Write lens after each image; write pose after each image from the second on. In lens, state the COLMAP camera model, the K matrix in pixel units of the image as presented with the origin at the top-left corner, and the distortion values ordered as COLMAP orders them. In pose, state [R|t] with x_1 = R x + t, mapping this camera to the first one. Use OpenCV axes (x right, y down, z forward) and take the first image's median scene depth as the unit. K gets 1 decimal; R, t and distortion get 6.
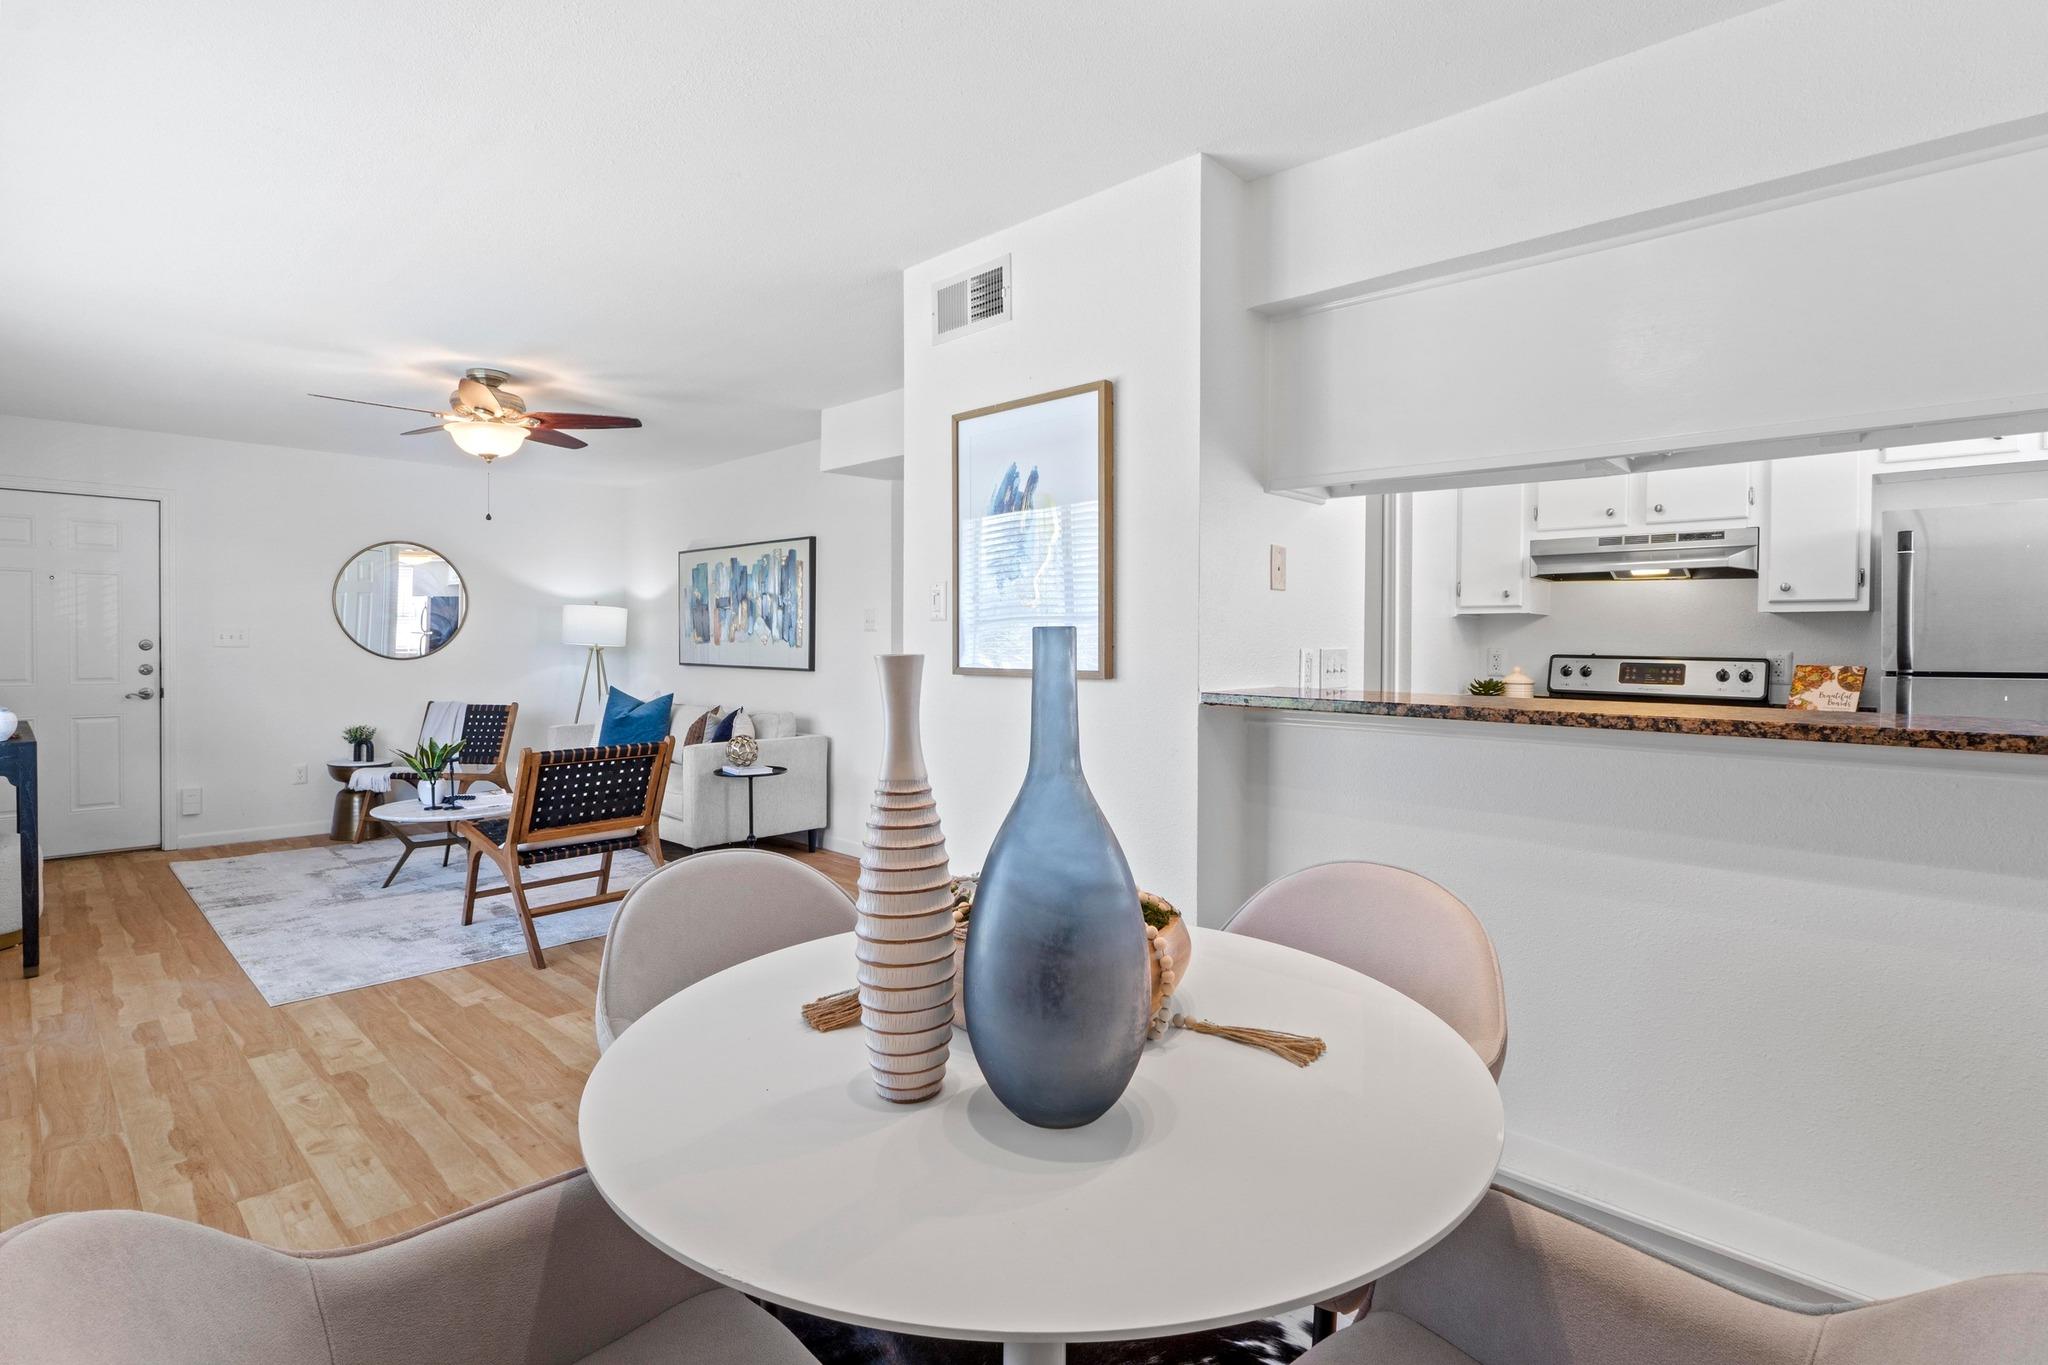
lens RADIAL K [[979.7, 0, 1014.6], [0, 979.7, 652.6], [0, 0, 1]] dist [-0.002924, -0.000104]
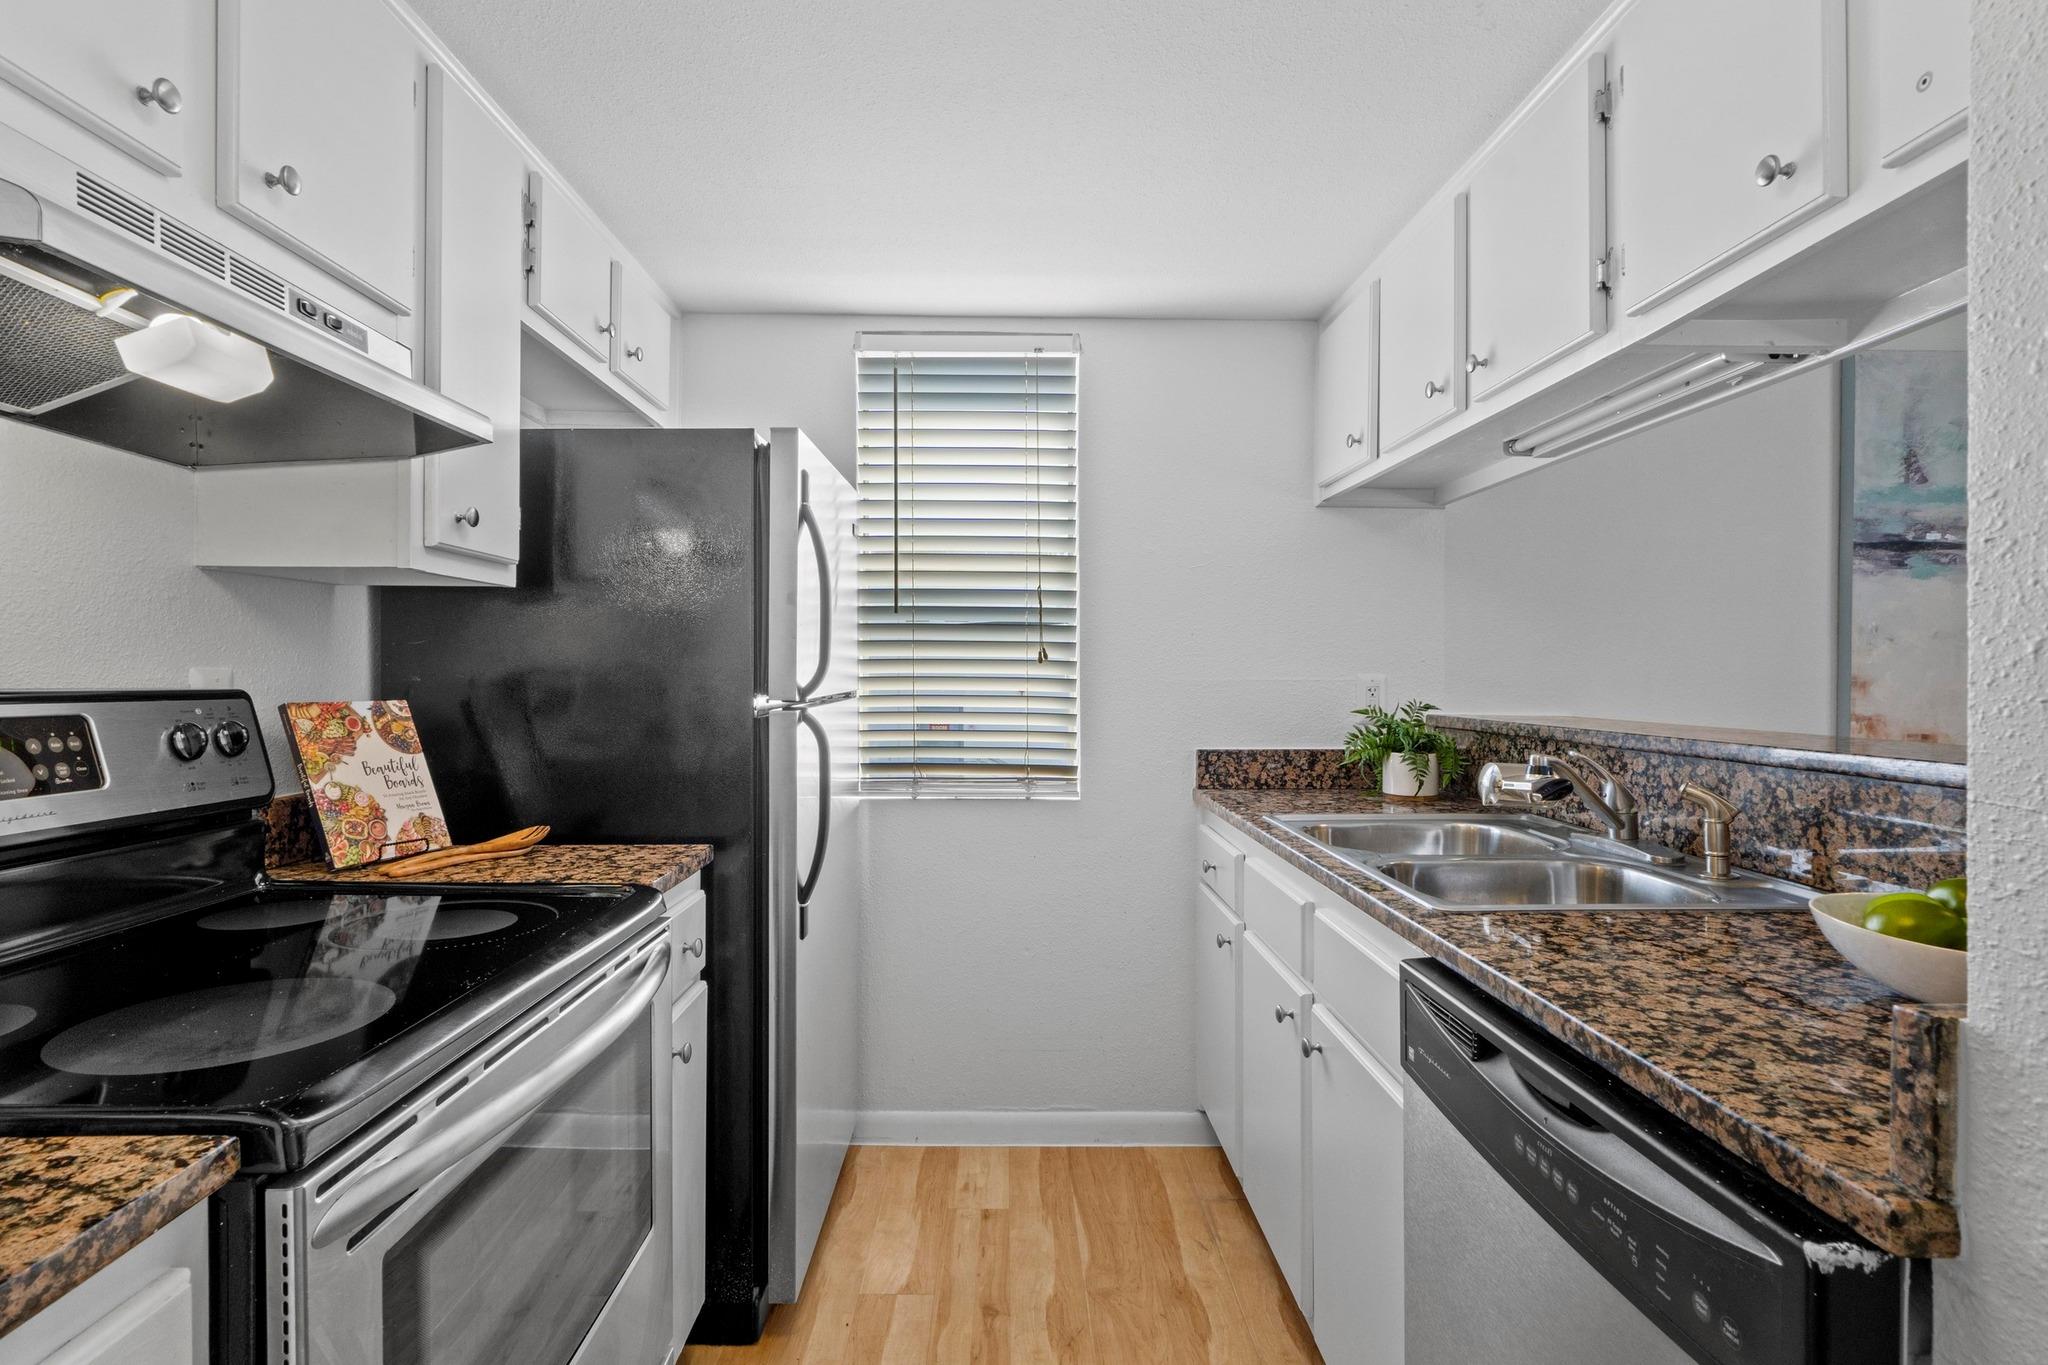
lens RADIAL K [[988.1, 0, 996.3], [0, 988.1, 677.2], [0, 0, 1]] dist [-0.003010, 0.000104]
pose [[-0.694658, -0.009052, 0.719283, 0.297861], [0.001990, 0.999893, 0.014506, -0.003181], [-0.719338, 0.011508, -0.694565, 1.048929]]
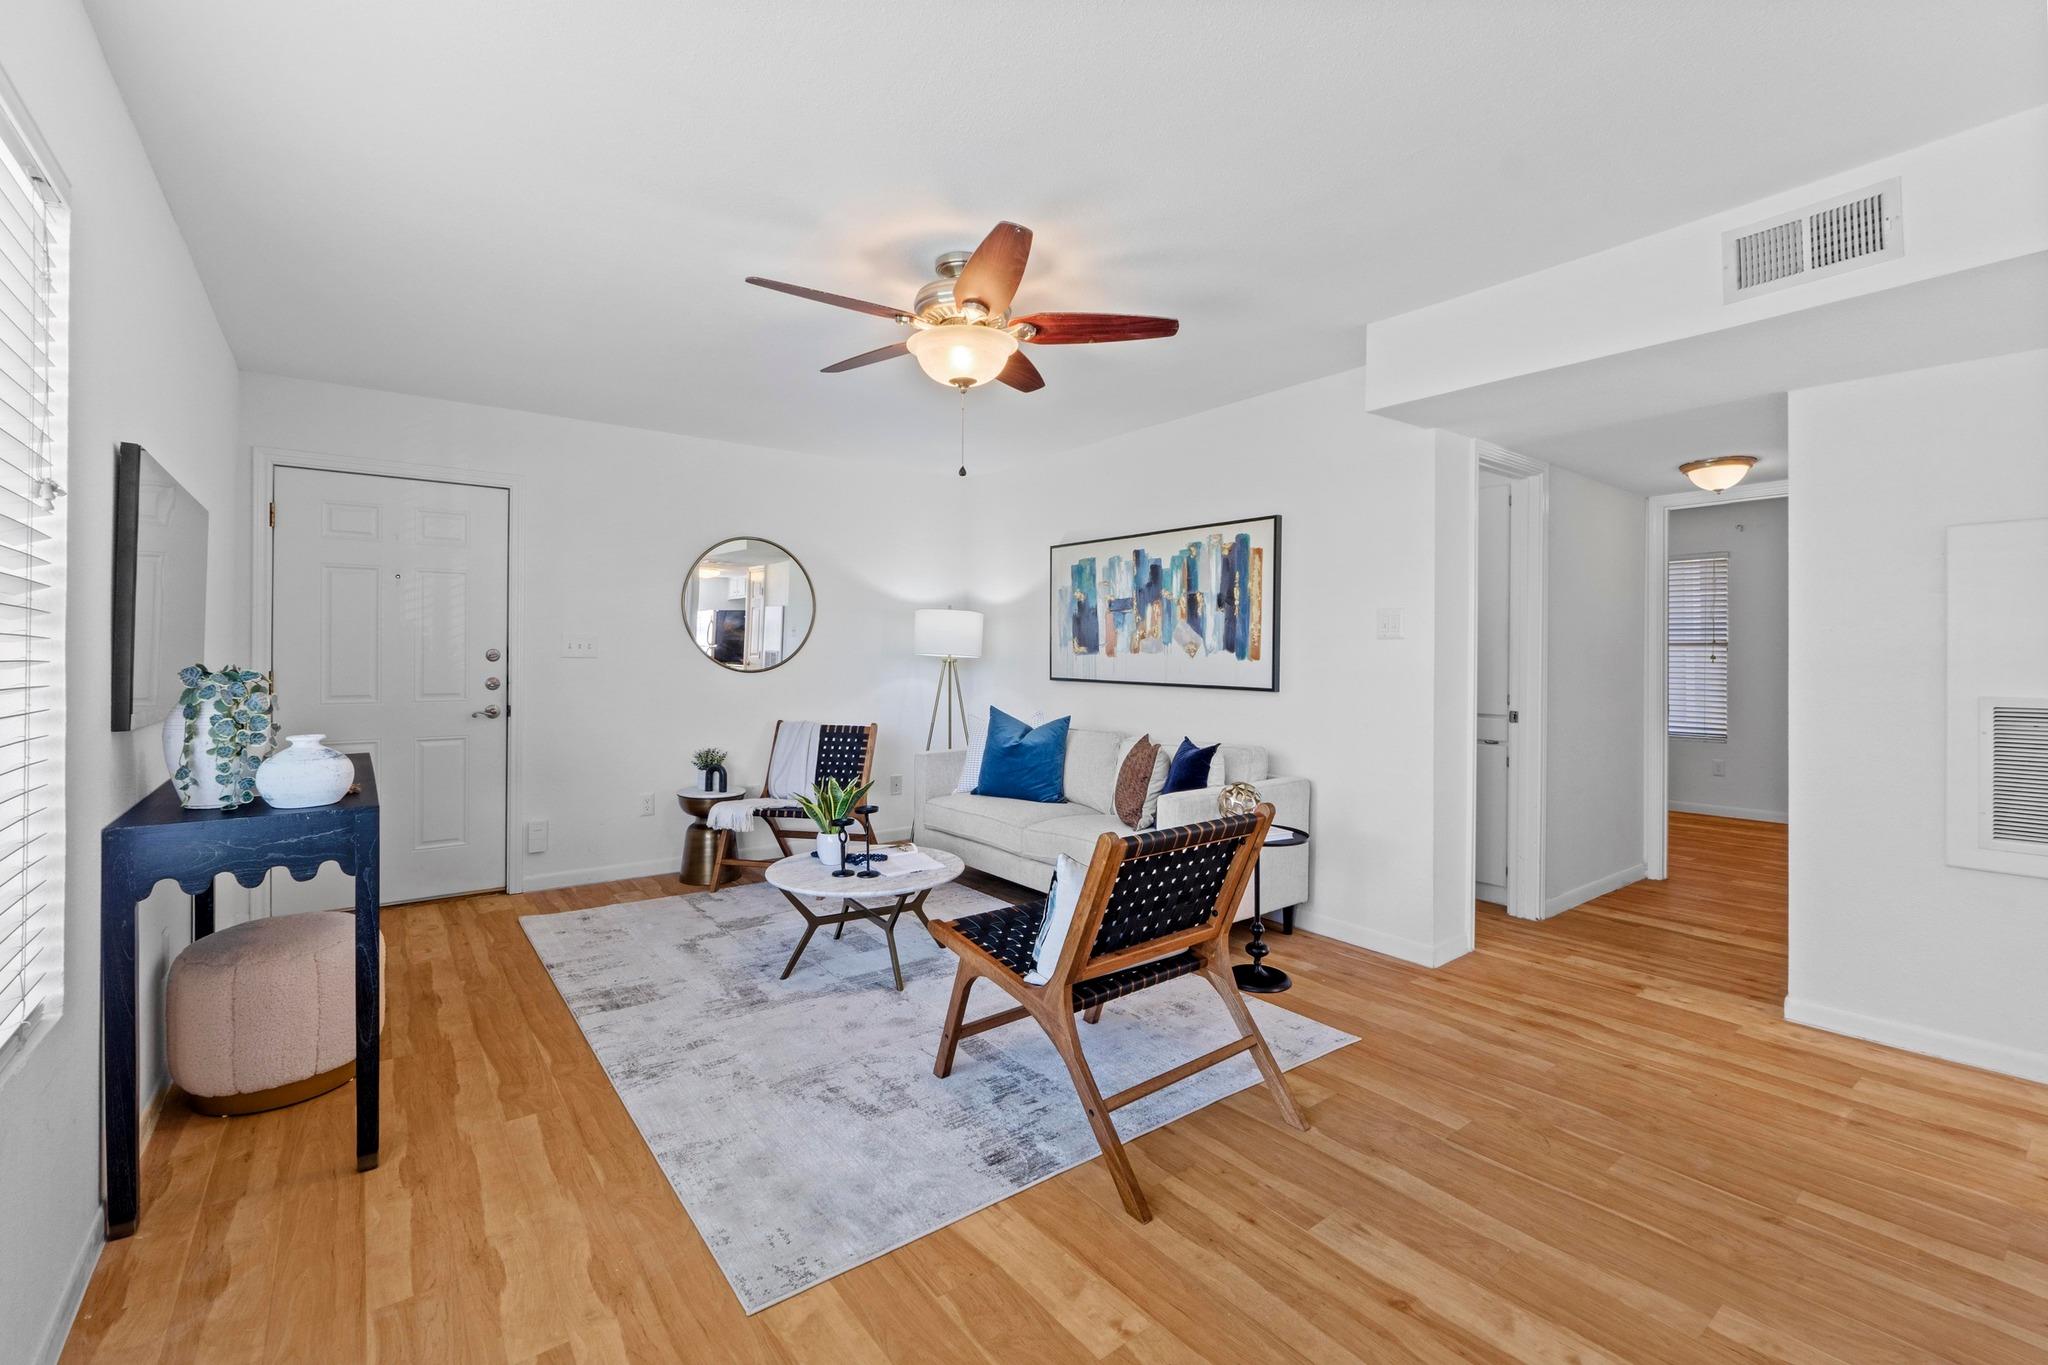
lens RADIAL K [[869.7, 0, 1025.1], [0, 869.7, 651.6], [0, 0, 1]] dist [-0.003124, -0.000370]
pose [[0.988986, 0.002054, -0.147996, -0.477788], [-0.003782, 0.999928, -0.011394, -0.006235], [0.147962, 0.011828, 0.988922, 0.478158]]
